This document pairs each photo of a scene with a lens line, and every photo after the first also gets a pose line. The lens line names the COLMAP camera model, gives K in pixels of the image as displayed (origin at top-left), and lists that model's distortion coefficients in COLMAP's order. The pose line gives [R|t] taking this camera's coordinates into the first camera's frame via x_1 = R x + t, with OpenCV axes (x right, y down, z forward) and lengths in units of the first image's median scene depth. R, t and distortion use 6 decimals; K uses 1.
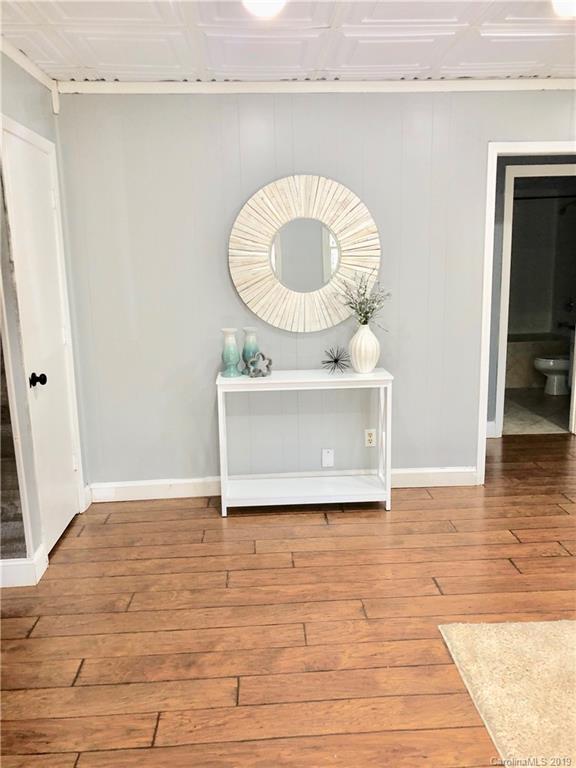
lens RADIAL K [[621.6, 0, 288.0], [0, 621.6, 384.0], [0, 0, 1]] dist [0.023951, -0.001729]
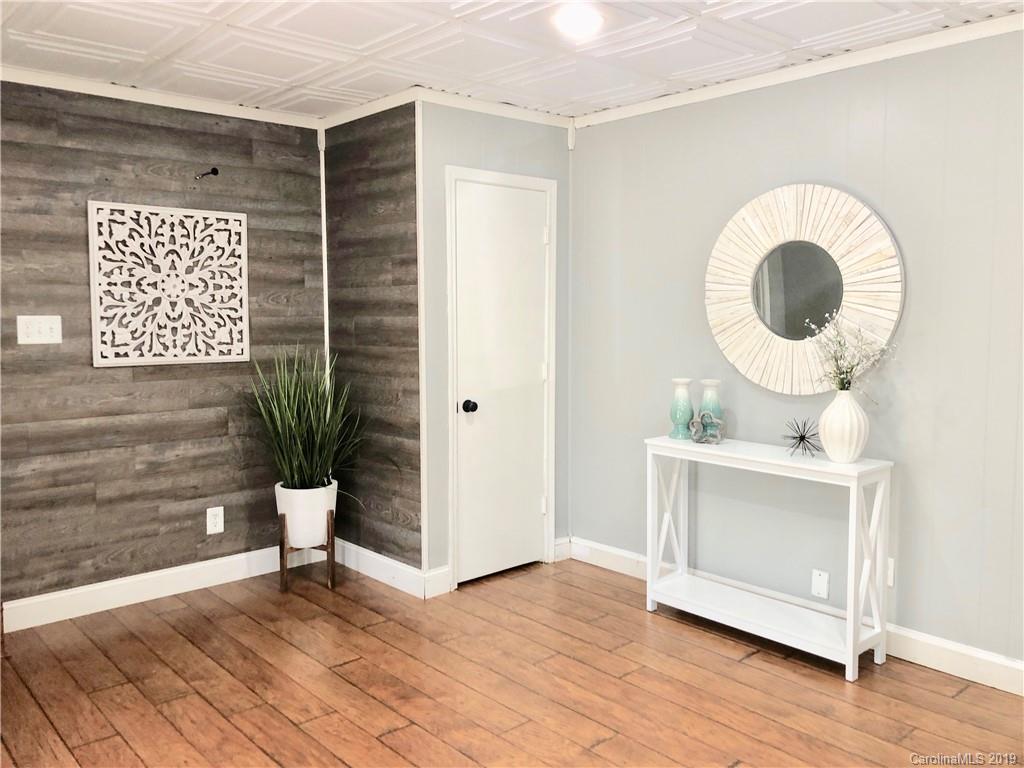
lens RADIAL K [[828.8, 0, 509.9], [0, 828.8, 370.3], [0, 0, 1]] dist [0.023951, -0.001729]
pose [[0.625708, 0.079519, -0.775993, 0.598016], [-0.165460, 0.985684, -0.032409, -0.027801], [0.762307, 0.148675, 0.629908, 0.146403]]
